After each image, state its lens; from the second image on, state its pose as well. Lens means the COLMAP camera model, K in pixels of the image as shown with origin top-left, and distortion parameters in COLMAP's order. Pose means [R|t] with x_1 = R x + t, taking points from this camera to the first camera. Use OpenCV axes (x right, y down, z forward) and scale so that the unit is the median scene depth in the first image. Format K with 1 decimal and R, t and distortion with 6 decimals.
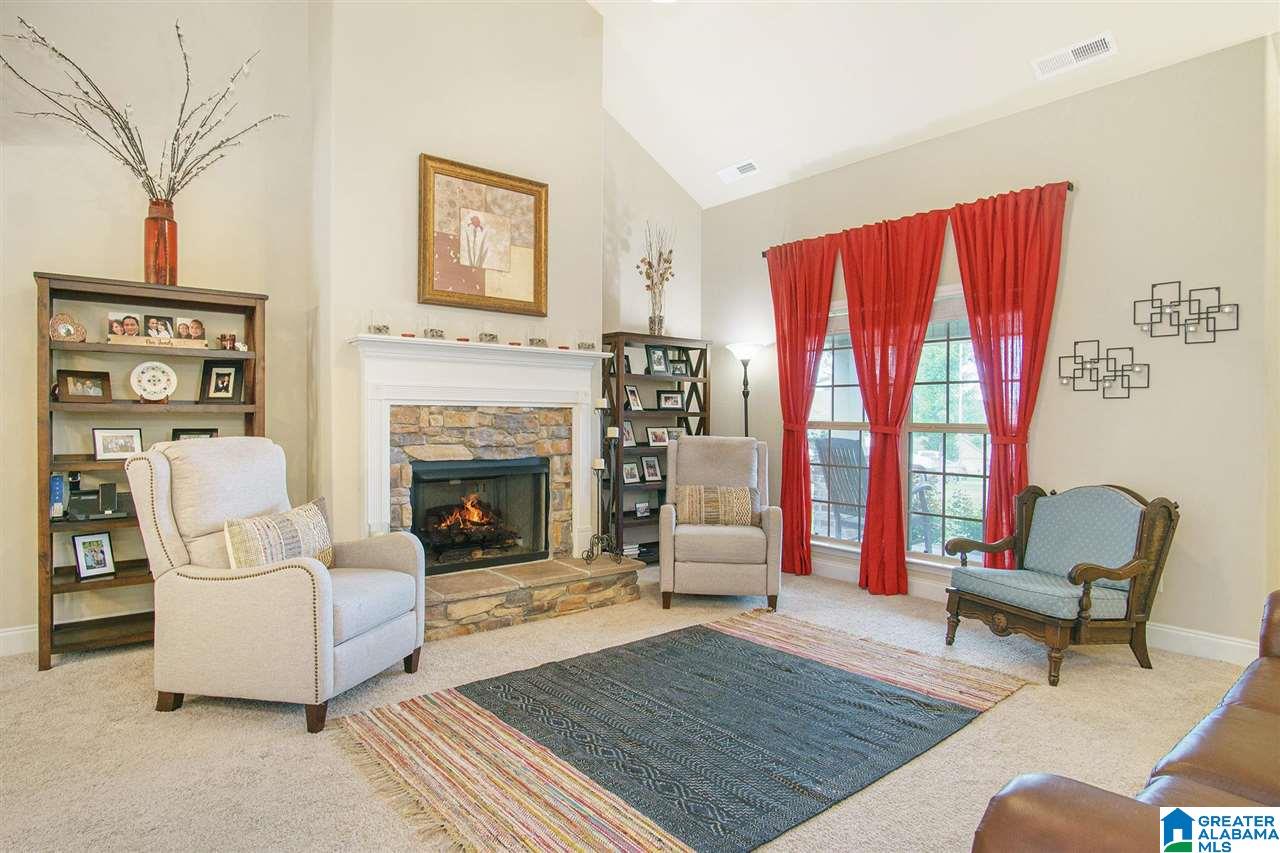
lens RADIAL K [[709.2, 0, 635.6], [0, 709.2, 424.2], [0, 0, 1]] dist [-0.019021, 0.005252]
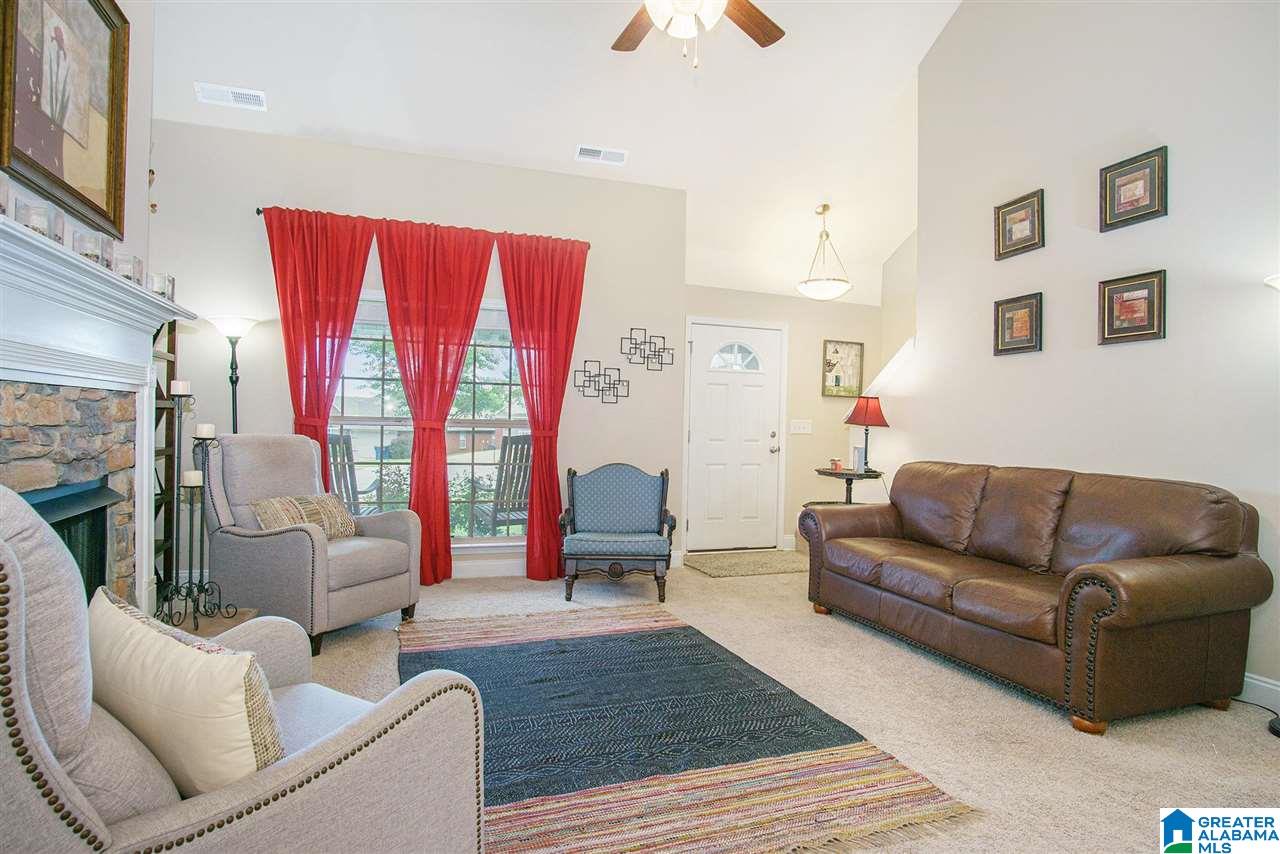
lens RADIAL K [[709.2, 0, 629.9], [0, 709.2, 416.4], [0, 0, 1]] dist [-0.019021, 0.005252]
pose [[0.330268, 0.007283, 0.943859, -0.668793], [-0.009011, 0.999949, -0.004563, -0.003511], [-0.943844, -0.006998, 0.330317, 0.483716]]
